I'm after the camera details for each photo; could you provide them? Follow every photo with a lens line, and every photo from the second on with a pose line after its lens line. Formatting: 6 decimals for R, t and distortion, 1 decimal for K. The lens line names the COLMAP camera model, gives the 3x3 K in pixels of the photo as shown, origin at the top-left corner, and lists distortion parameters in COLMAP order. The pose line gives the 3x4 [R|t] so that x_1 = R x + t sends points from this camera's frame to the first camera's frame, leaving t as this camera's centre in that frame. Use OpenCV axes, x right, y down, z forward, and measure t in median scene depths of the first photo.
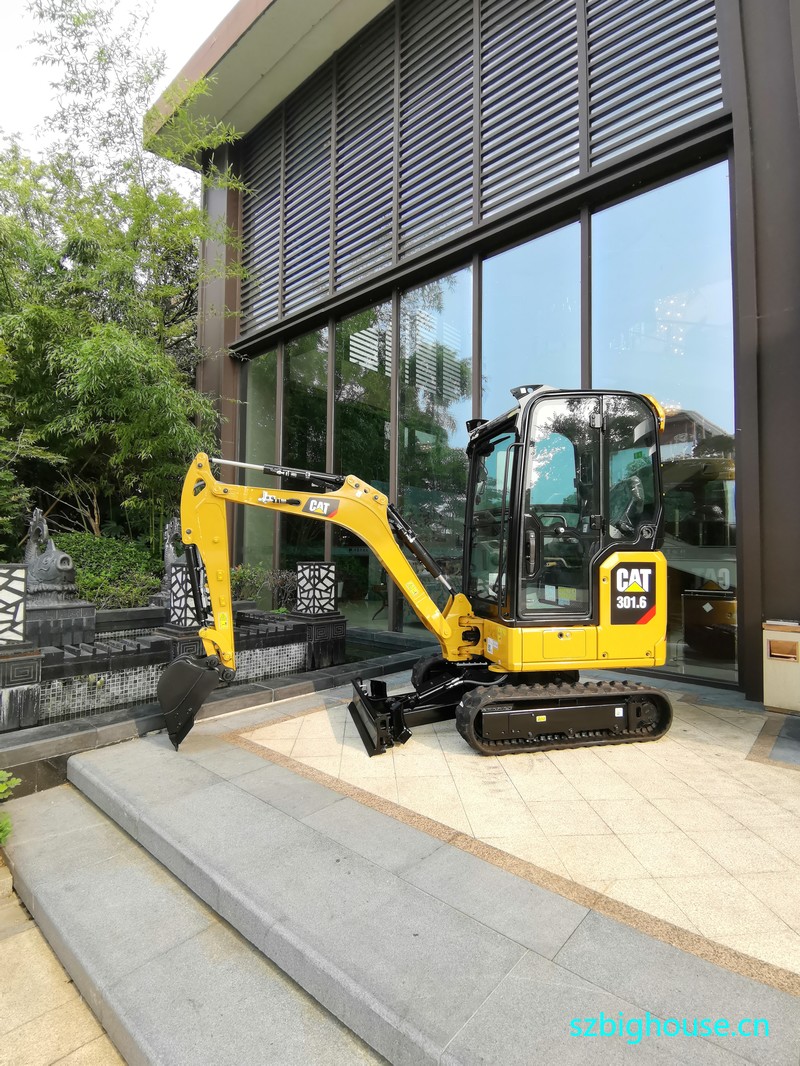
lens RADIAL K [[520.2, 0, 405.4], [0, 520.2, 534.9], [0, 0, 1]] dist [-0.000090, 0.000088]
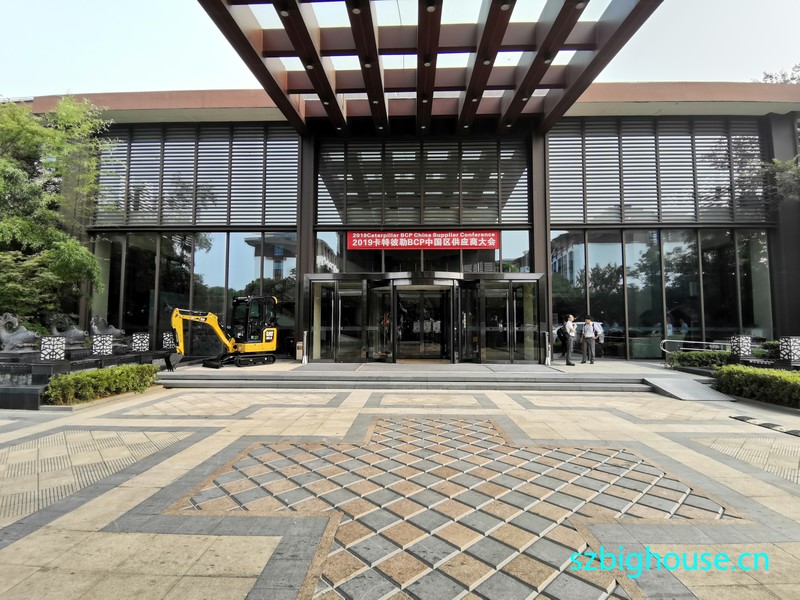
lens RADIAL K [[390.4, 0, 401.1], [0, 390.4, 301.2], [0, 0, 1]] dist [-0.000090, 0.000088]
pose [[0.771507, 0.028650, 0.635576, -0.983551], [-0.019271, 0.999580, -0.021666, -0.170275], [-0.635929, 0.004467, 0.771734, -2.704987]]
